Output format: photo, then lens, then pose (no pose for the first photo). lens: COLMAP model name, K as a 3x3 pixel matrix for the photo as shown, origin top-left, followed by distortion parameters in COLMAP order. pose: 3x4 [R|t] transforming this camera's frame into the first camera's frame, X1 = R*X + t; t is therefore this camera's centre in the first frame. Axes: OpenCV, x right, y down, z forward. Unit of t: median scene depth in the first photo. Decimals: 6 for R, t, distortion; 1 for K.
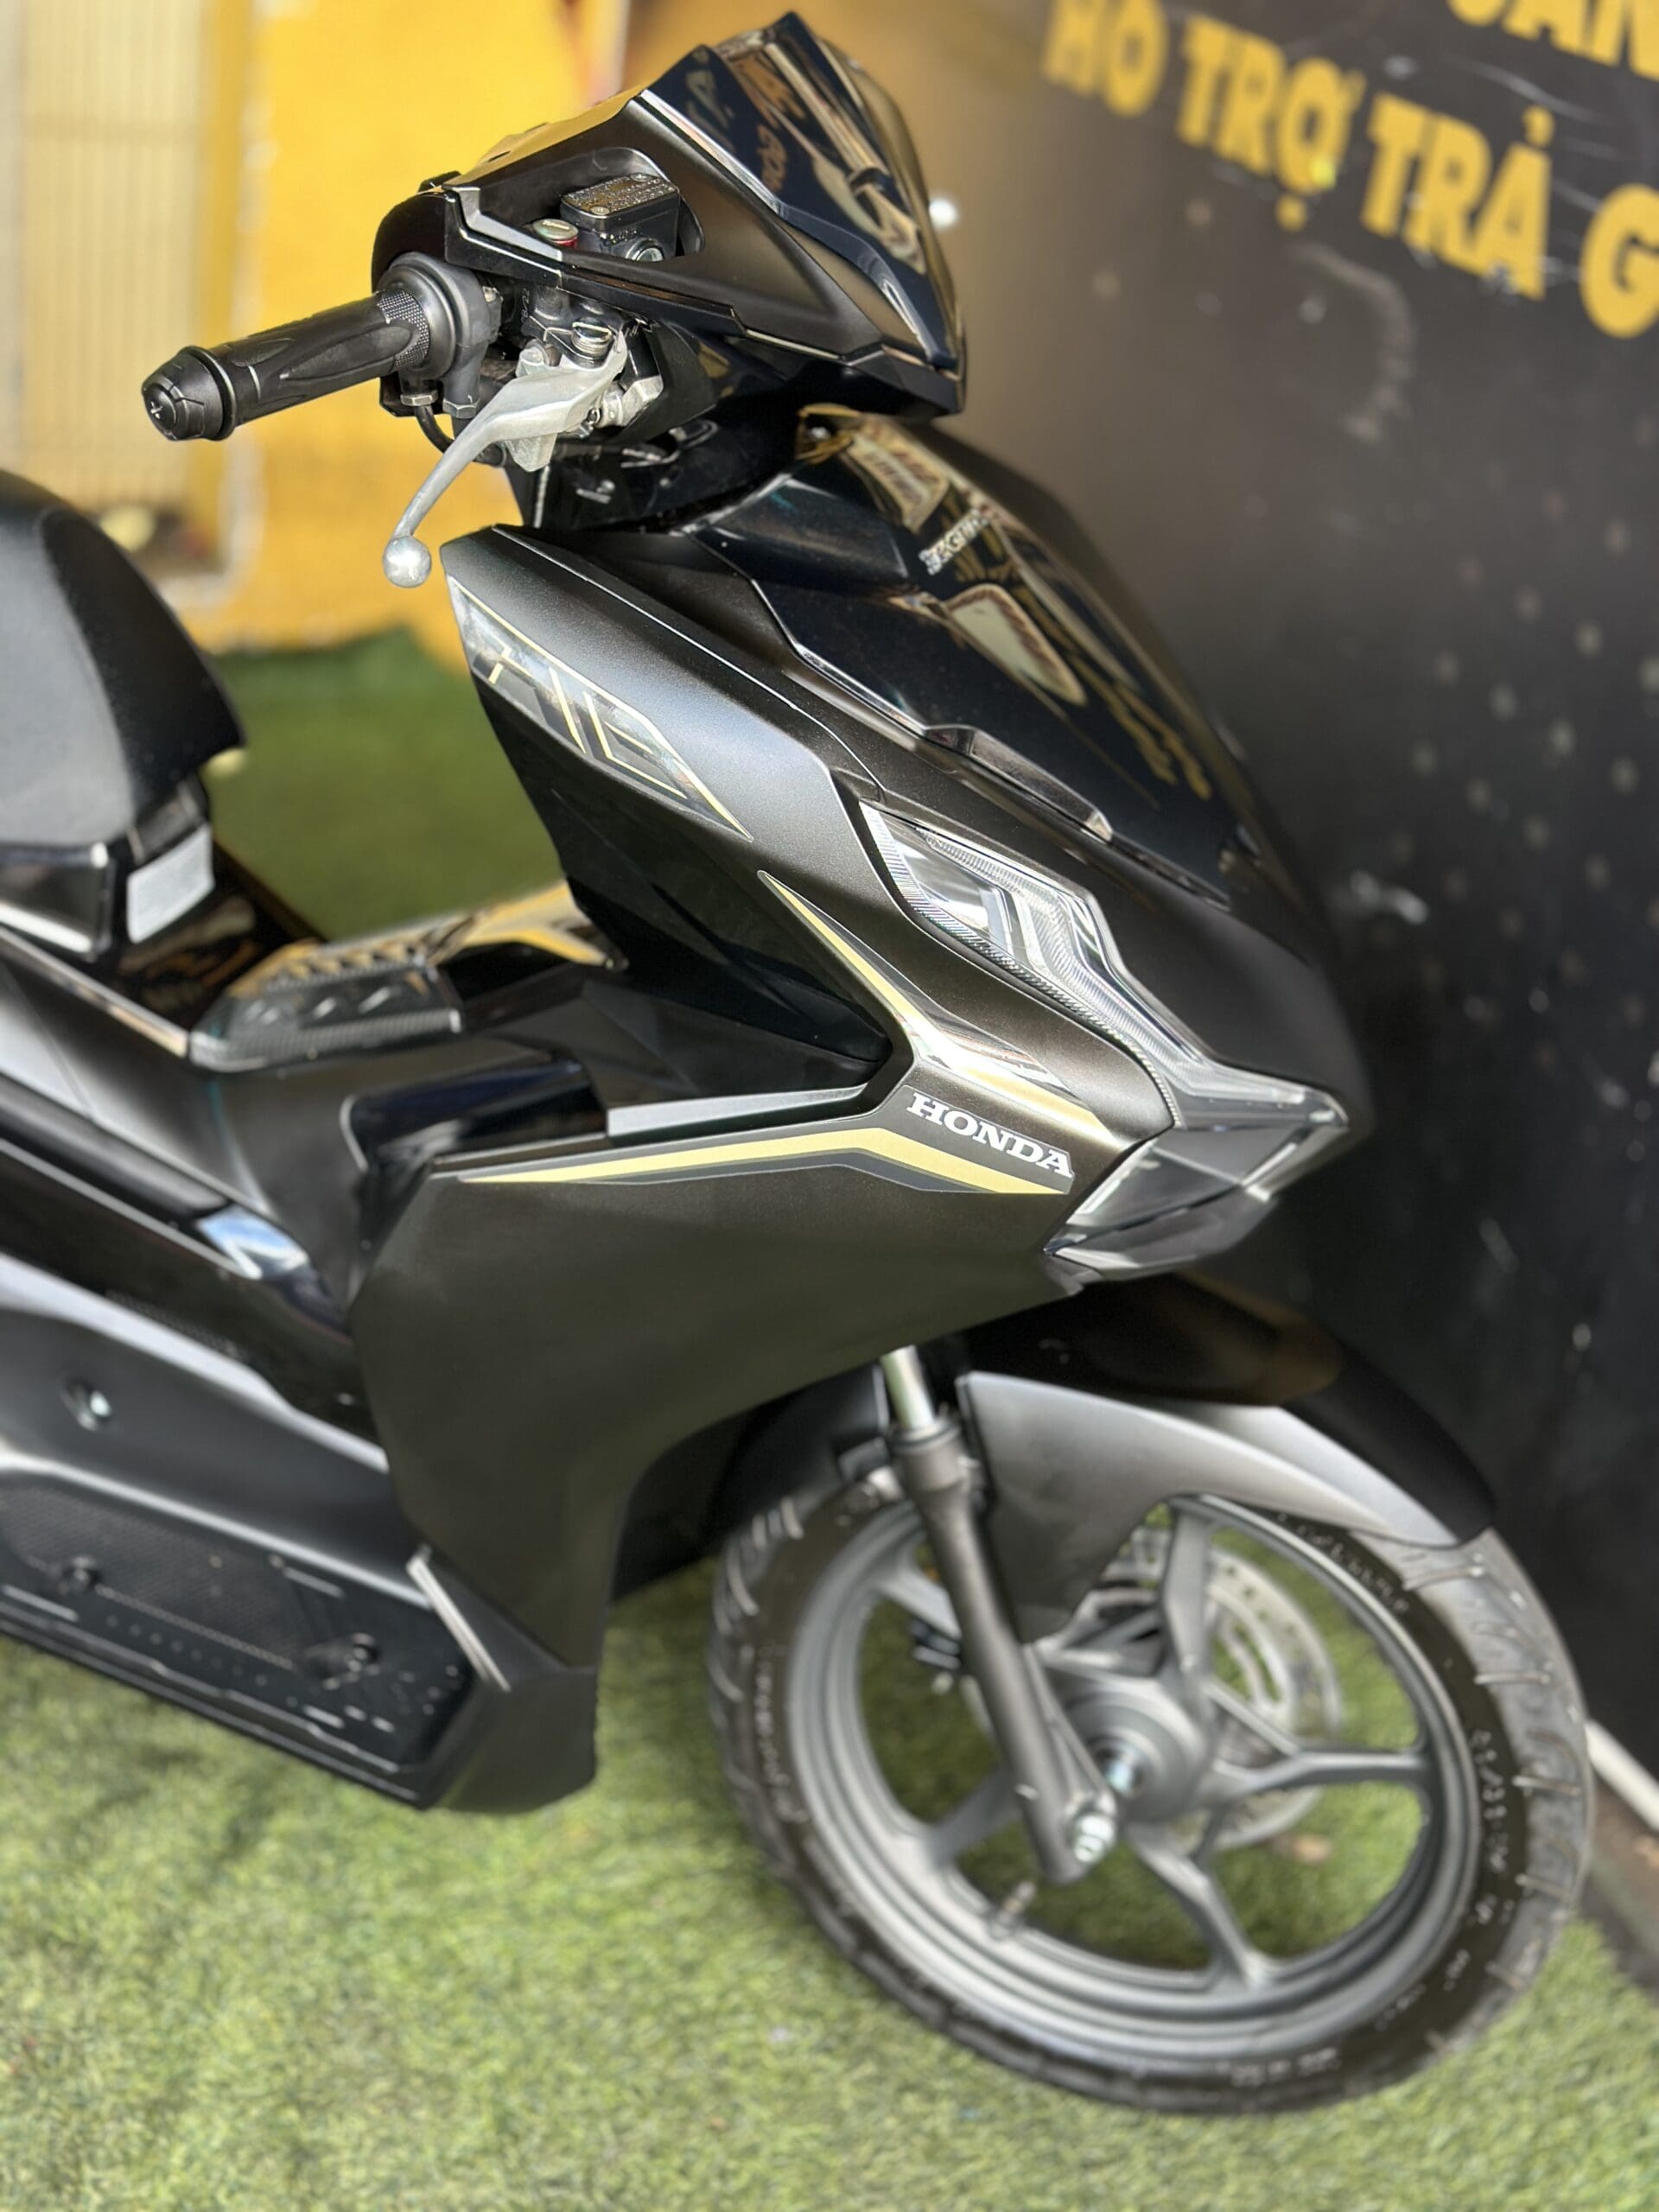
lens RADIAL K [[3106.0, 0, 829.9], [0, 3106.0, 1124.3], [0, 0, 1]] dist [0.205361, -0.458601]
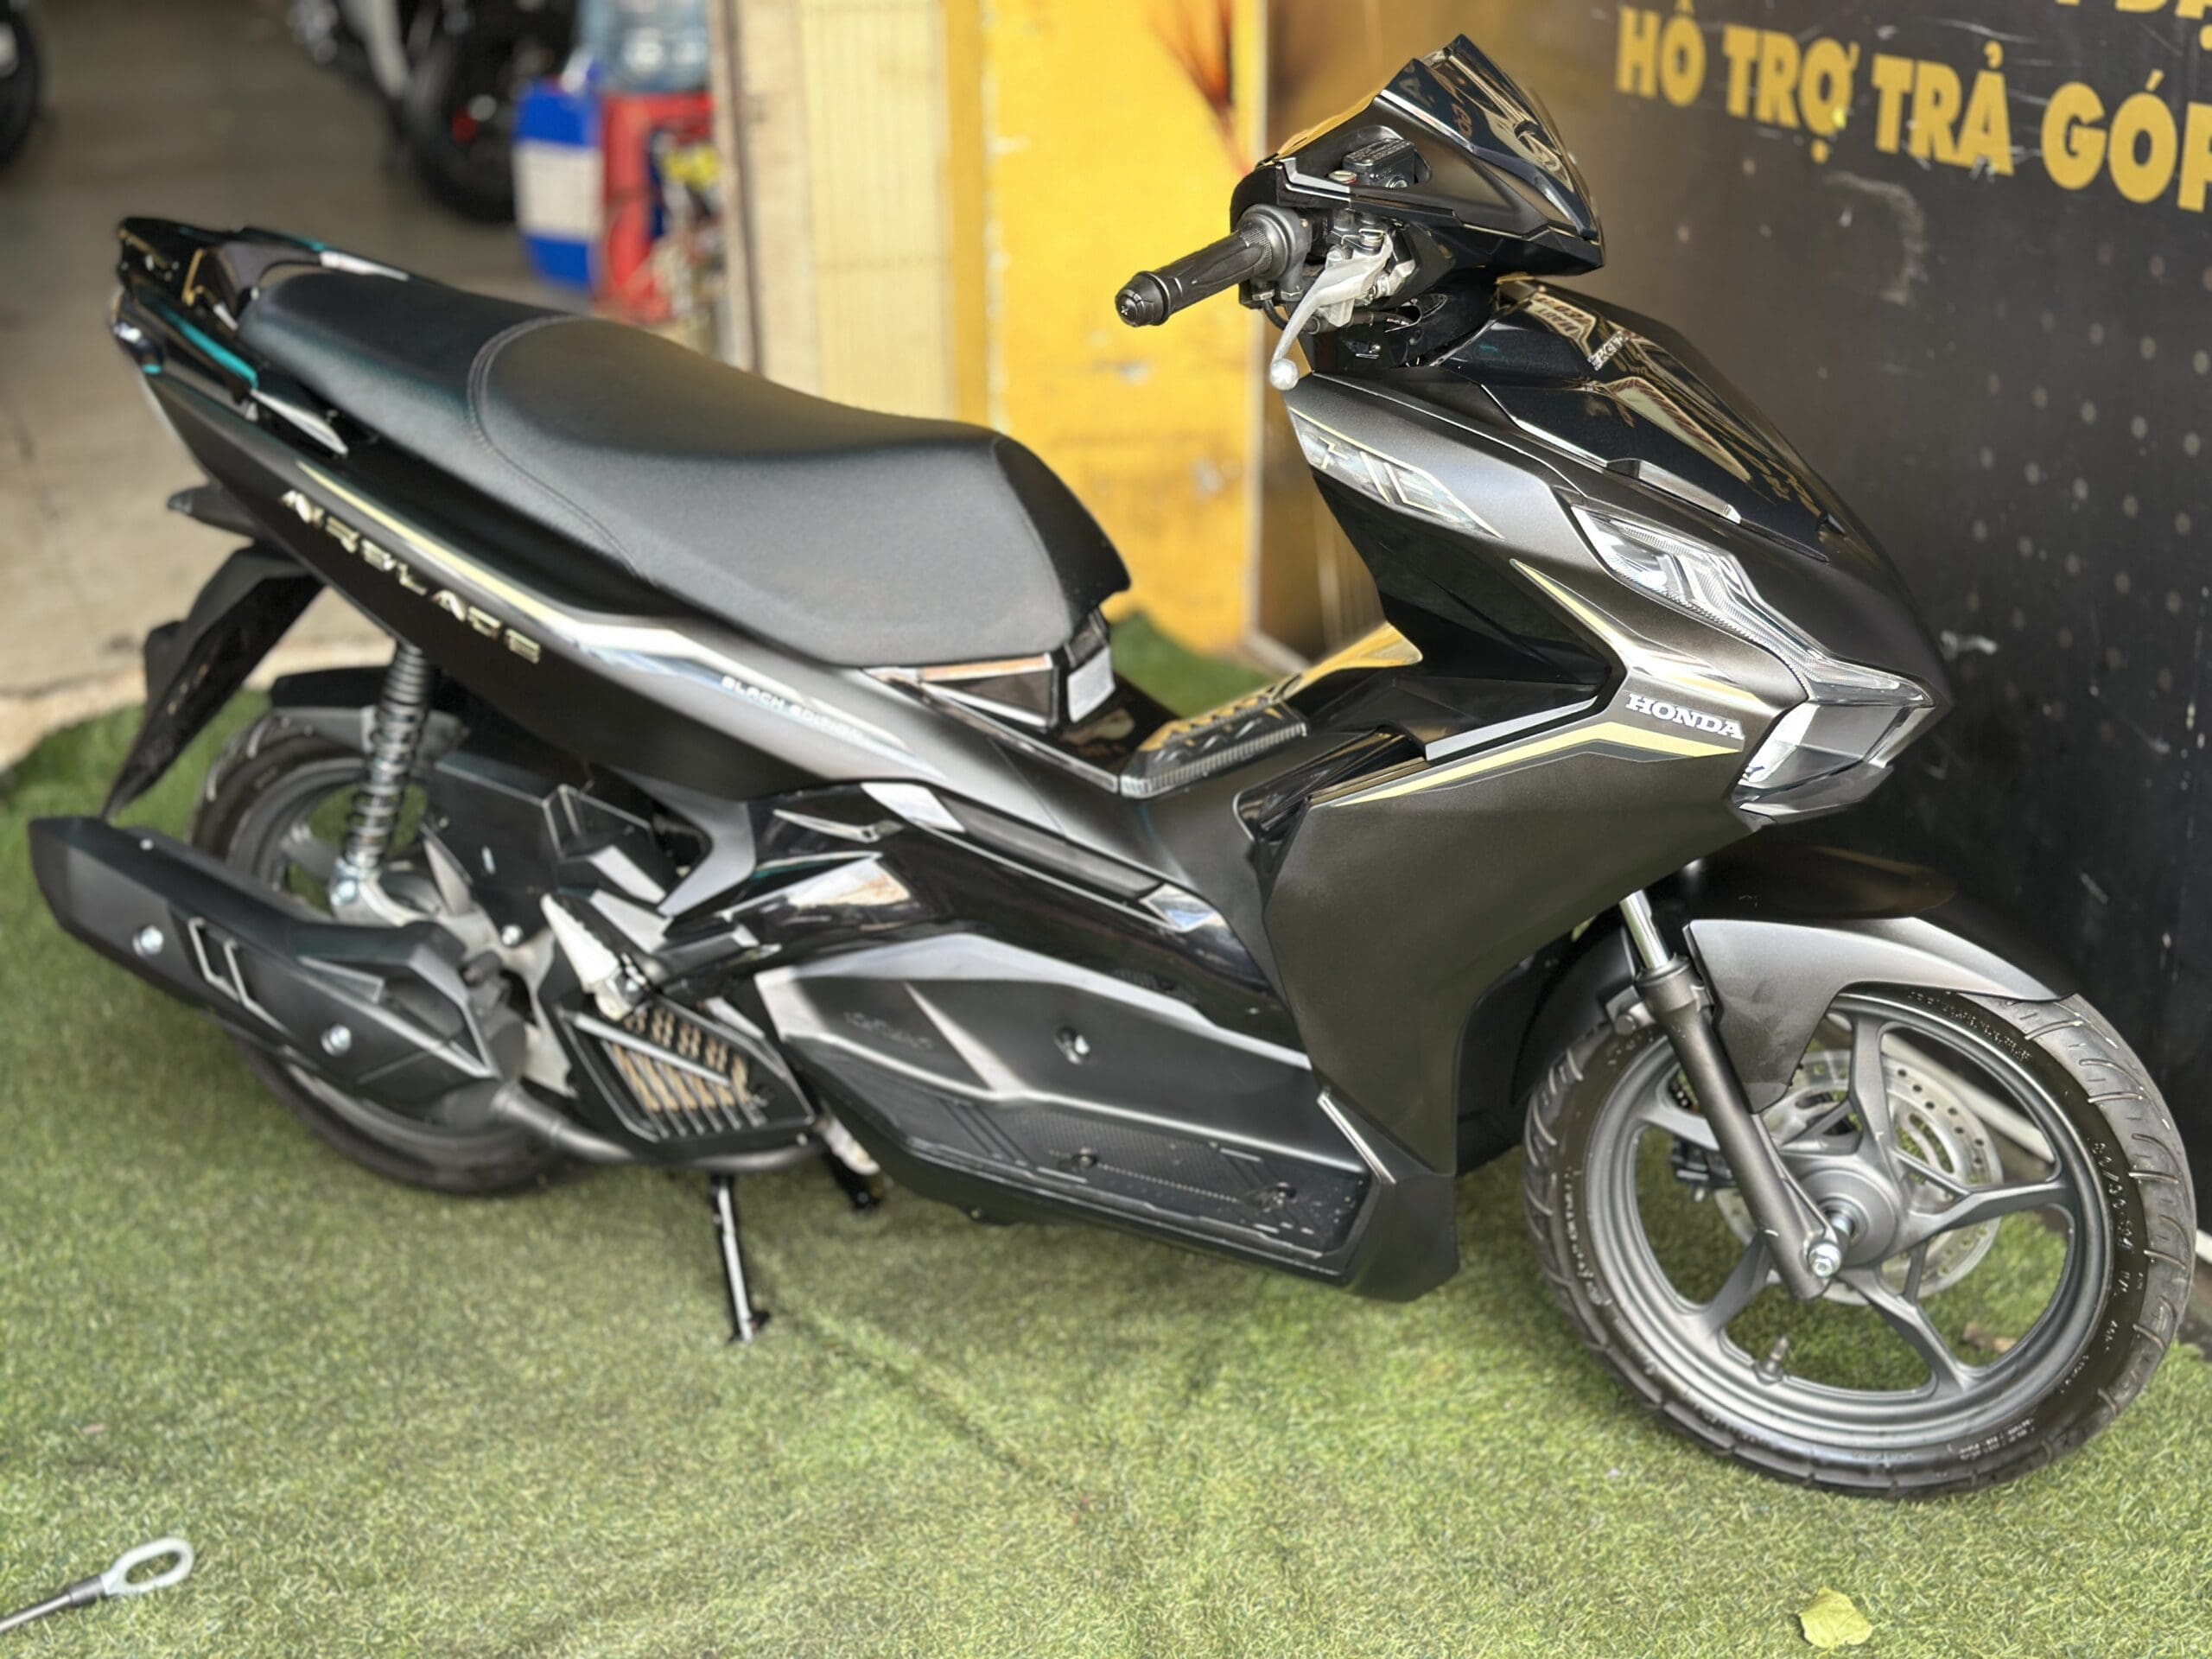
lens RADIAL K [[3106.0, 0, 1114.0], [0, 3106.0, 858.1], [0, 0, 1]] dist [0.205361, -0.458601]
pose [[0.986494, -0.122790, -0.108410, -0.053703], [0.109031, 0.986169, -0.124828, 0.189332], [0.122239, 0.111322, 0.986238, -0.428170]]
